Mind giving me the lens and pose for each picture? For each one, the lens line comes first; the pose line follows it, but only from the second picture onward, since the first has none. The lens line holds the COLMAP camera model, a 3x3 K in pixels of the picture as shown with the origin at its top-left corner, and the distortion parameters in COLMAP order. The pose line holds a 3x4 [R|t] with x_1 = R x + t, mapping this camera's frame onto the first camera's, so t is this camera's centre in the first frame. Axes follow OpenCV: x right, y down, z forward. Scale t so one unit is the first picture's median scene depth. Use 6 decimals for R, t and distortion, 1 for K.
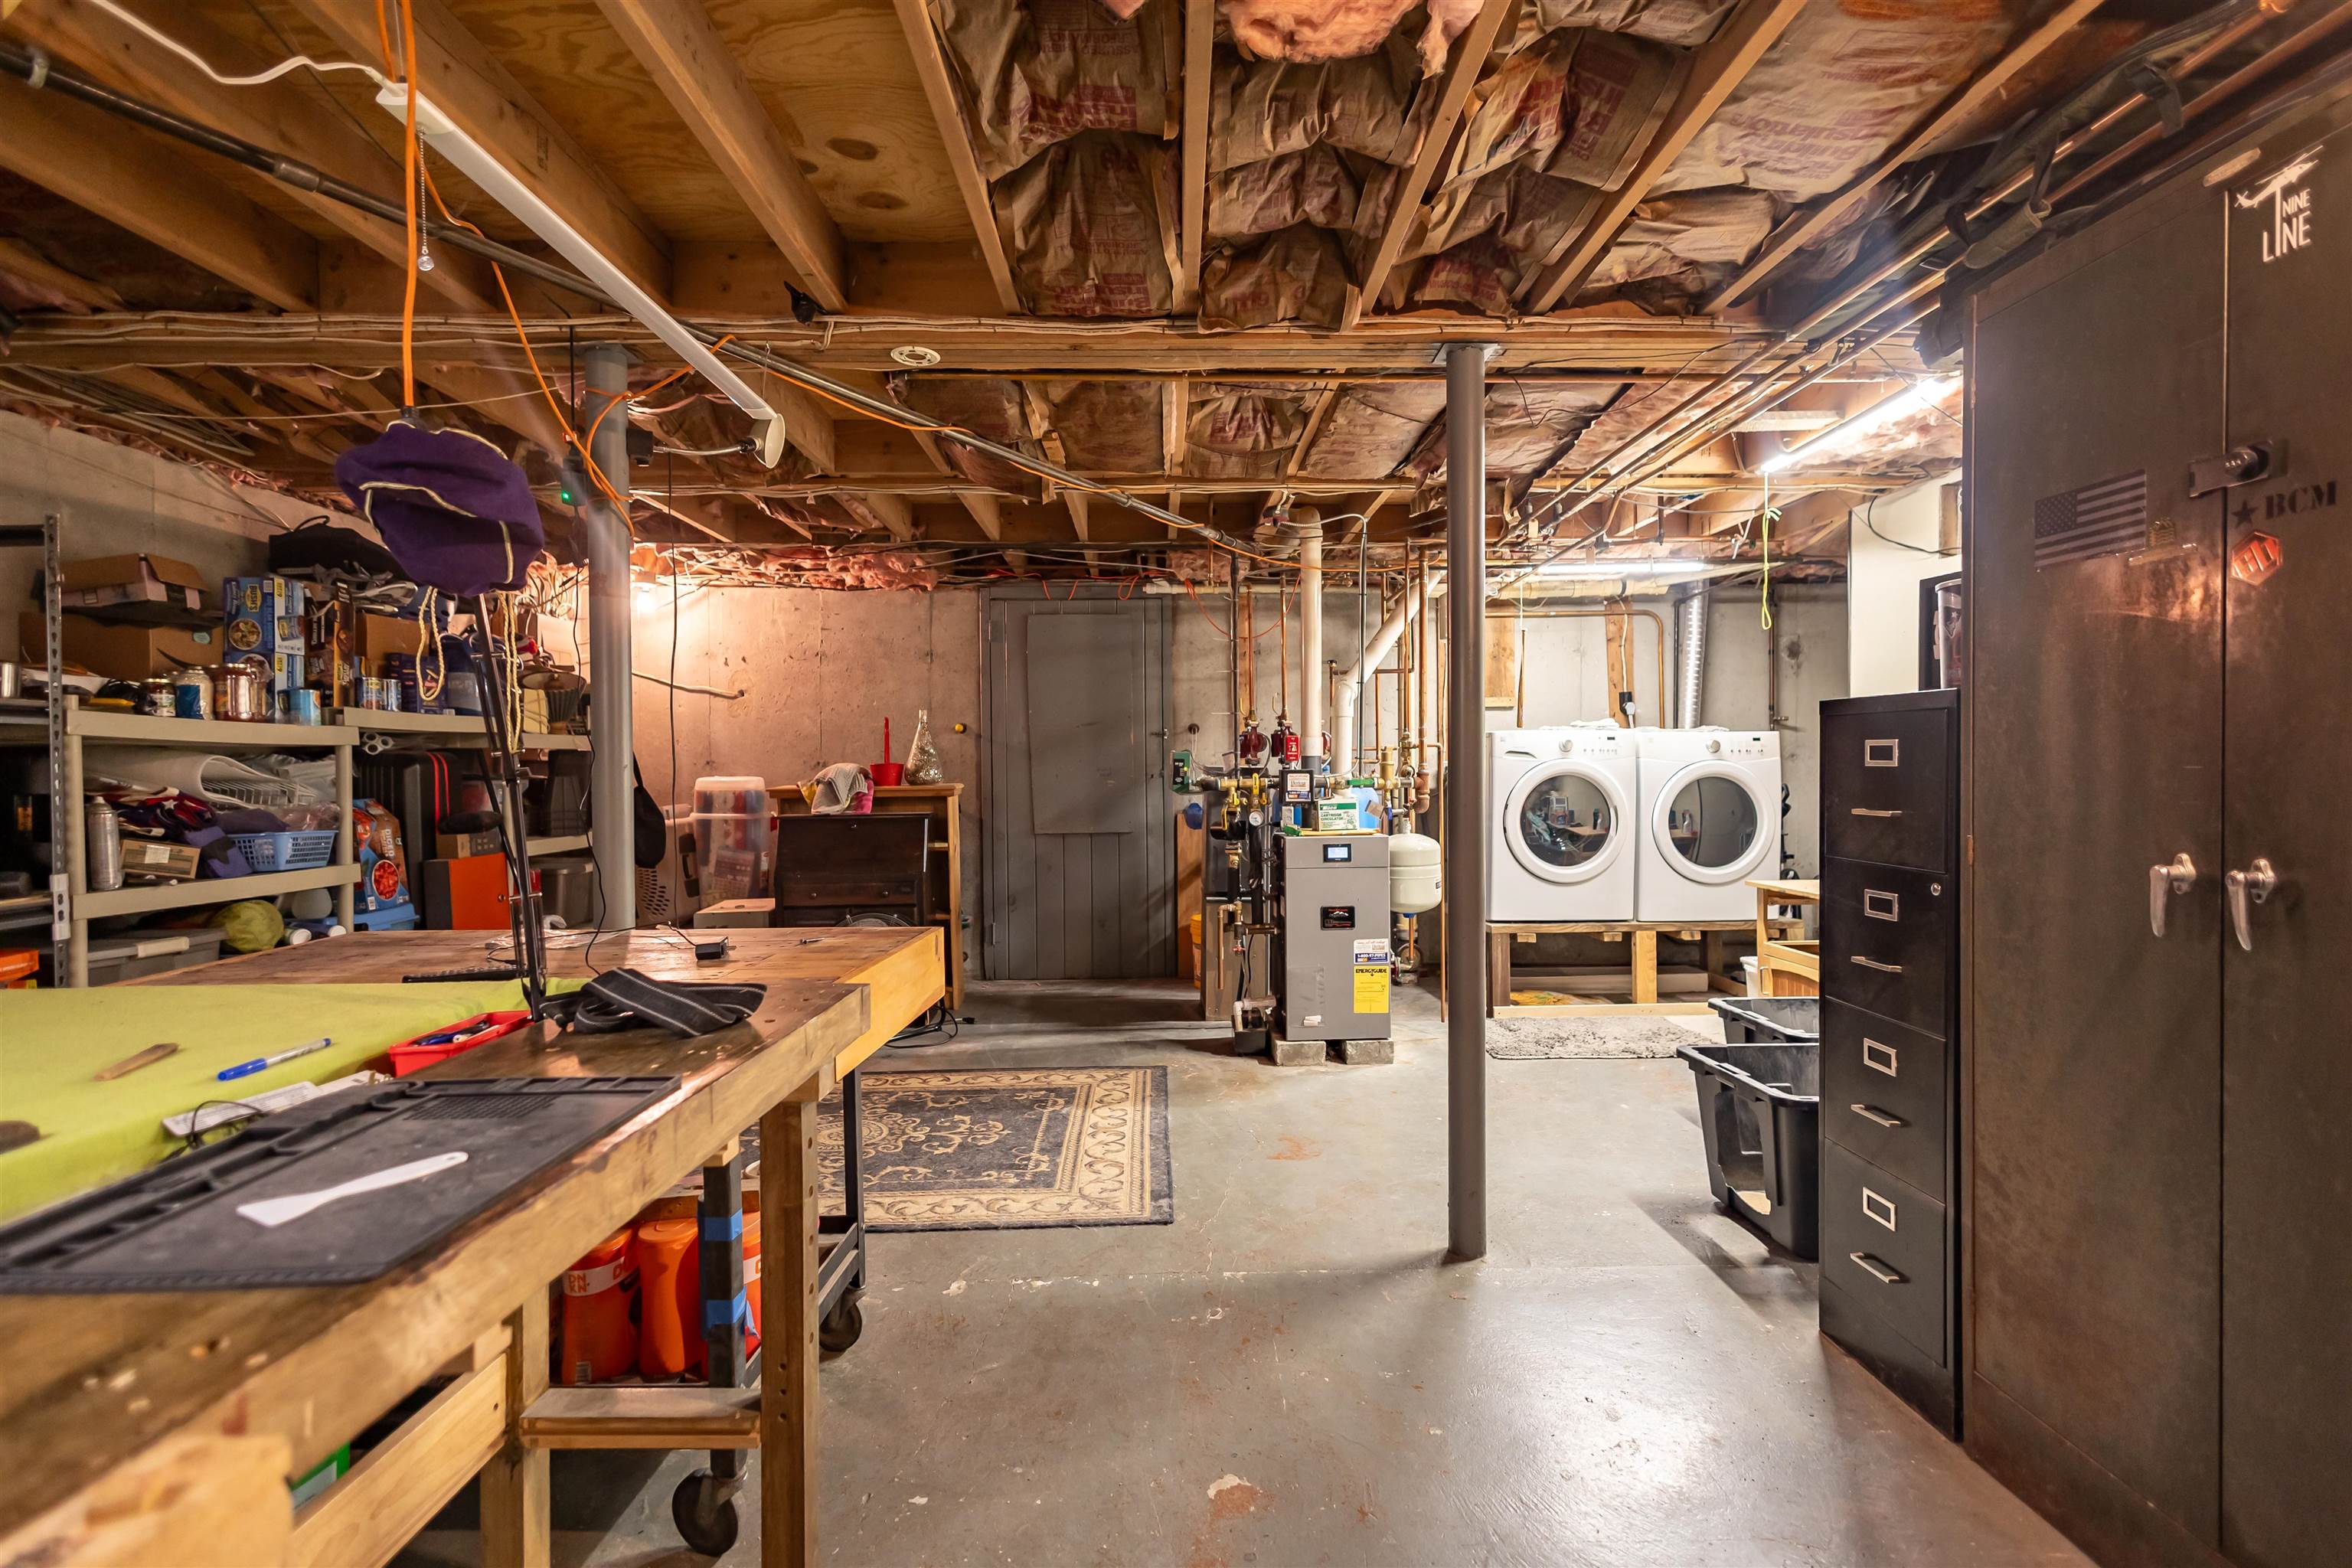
lens RADIAL K [[1072.1, 0, 1176.0], [0, 1072.1, 784.0], [0, 0, 1]] dist [0.011802, 0.000035]
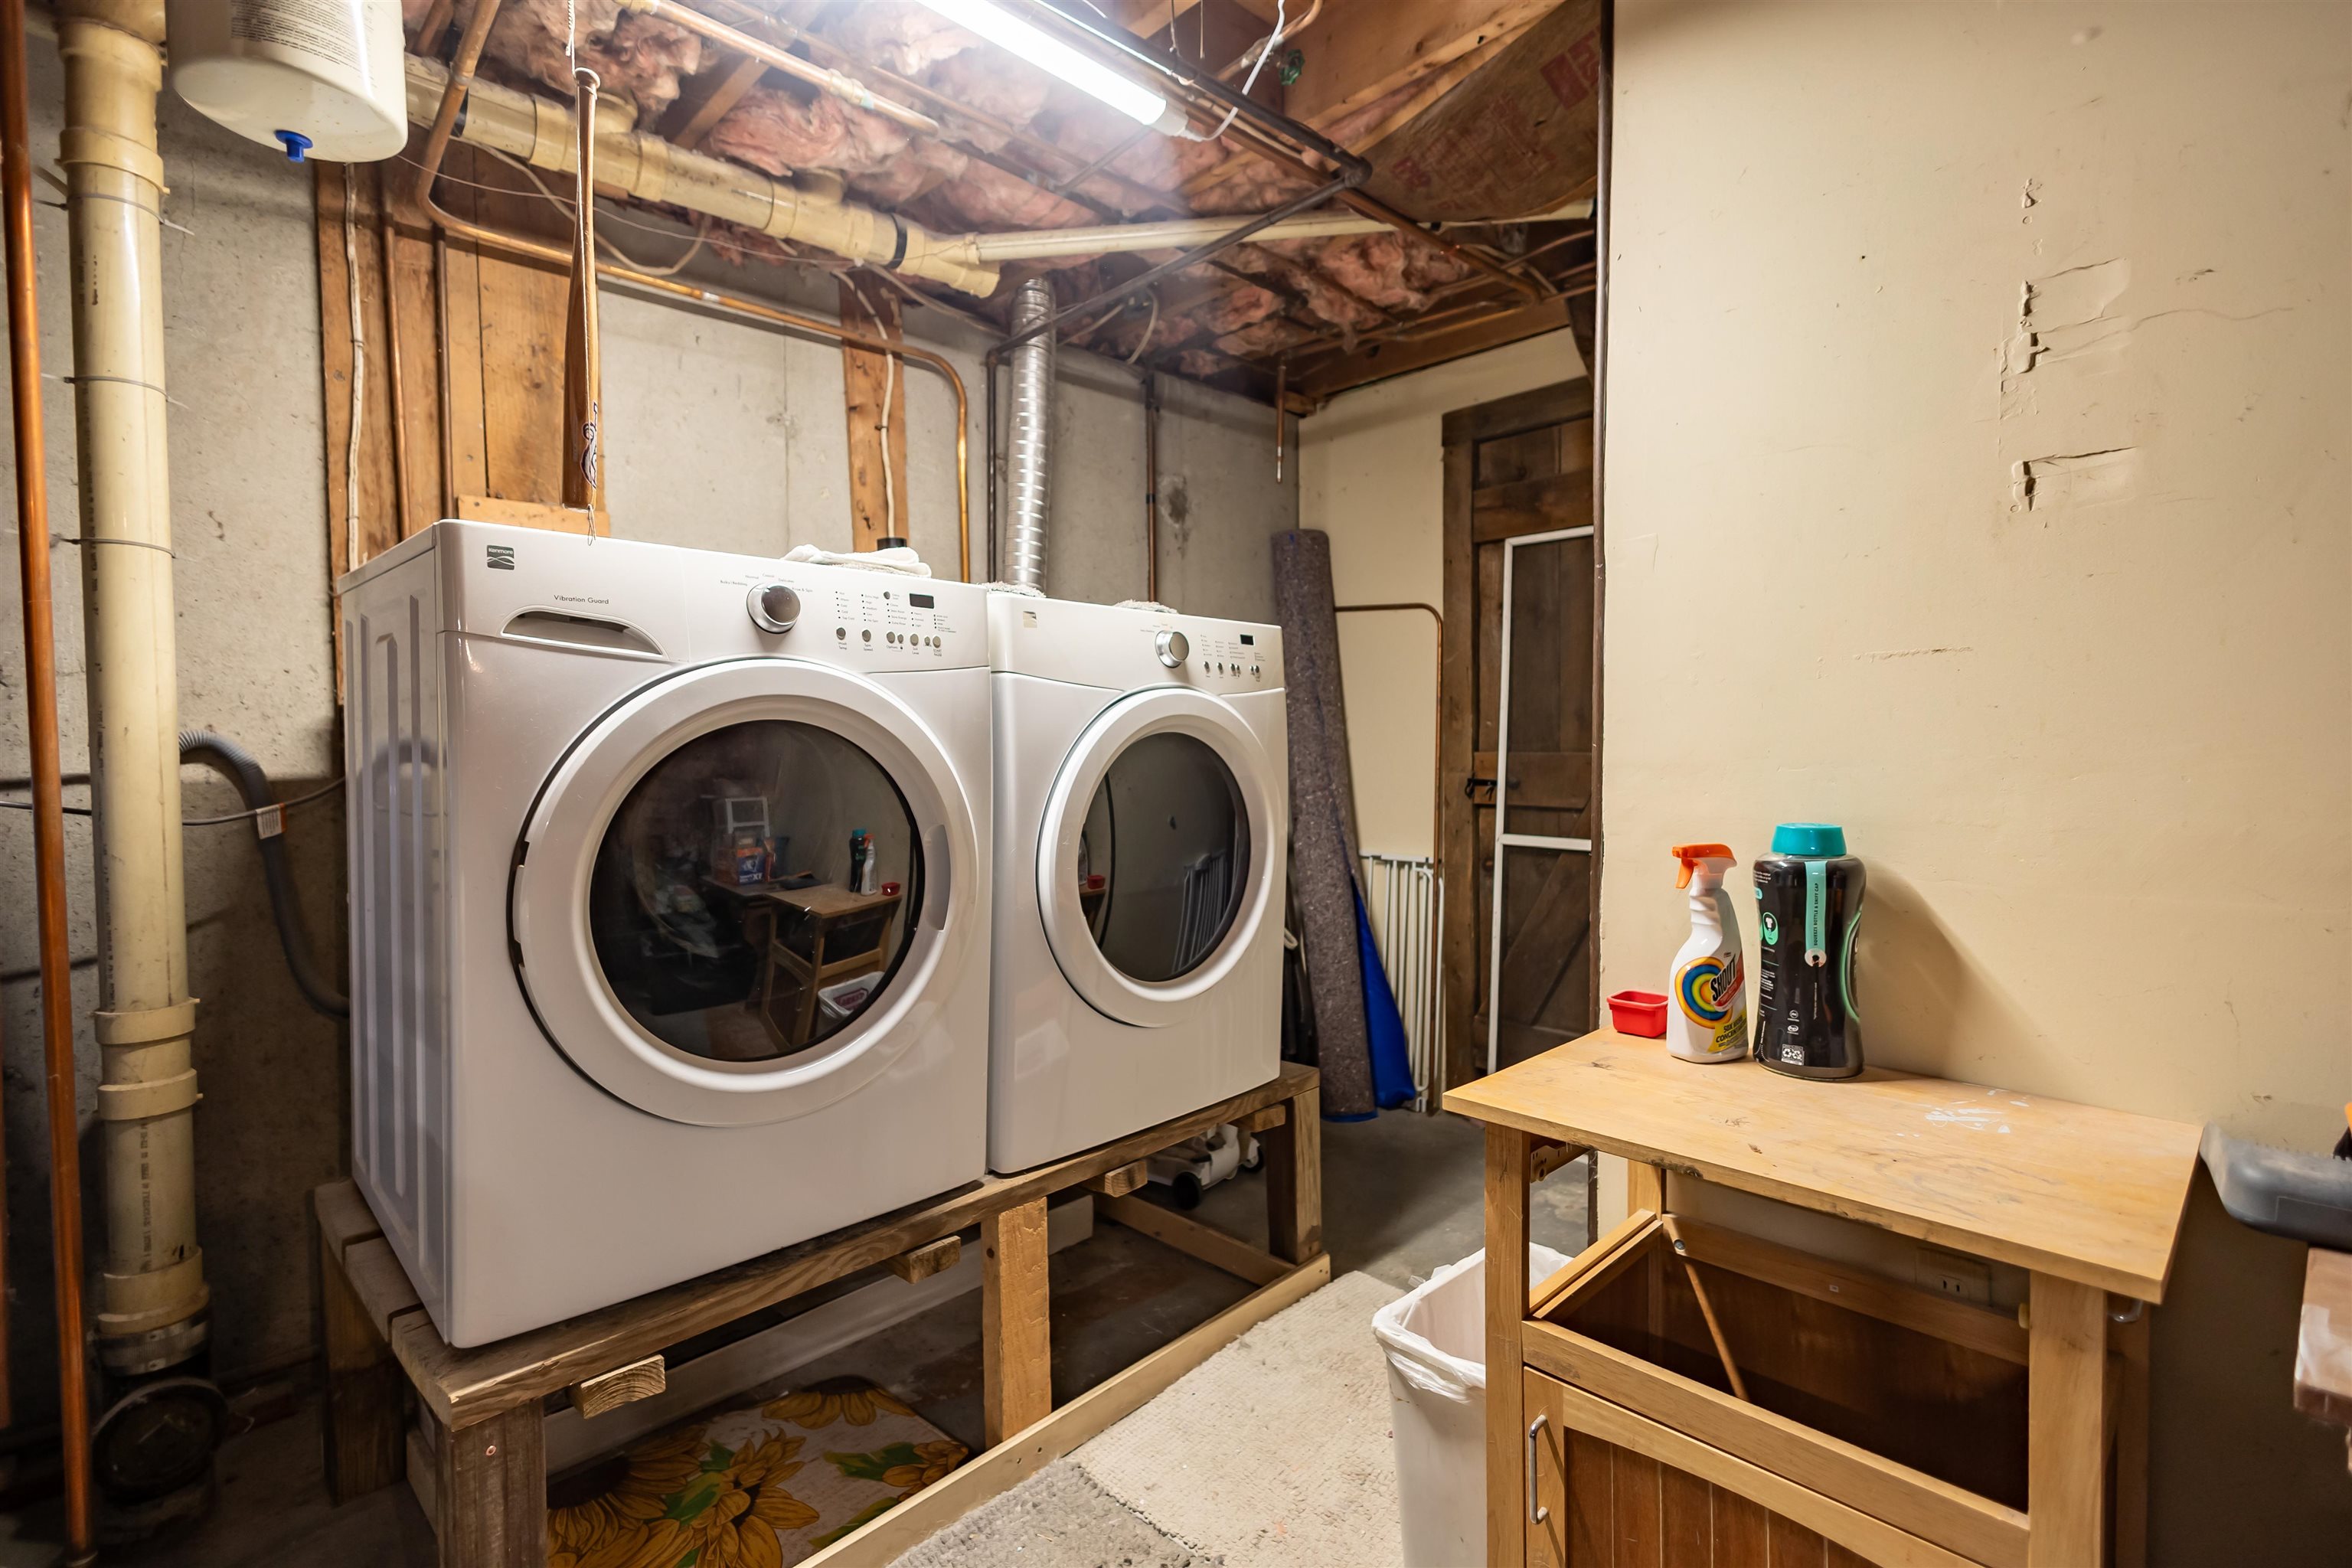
lens RADIAL K [[1072.1, 0, 1176.0], [0, 1072.1, 784.0], [0, 0, 1]] dist [0.011802, 0.000035]
pose [[0.733636, -0.016466, 0.679343, 0.231155], [0.002534, 0.999766, 0.021496, 0.002268], [-0.679538, -0.014048, 0.733506, 0.668670]]
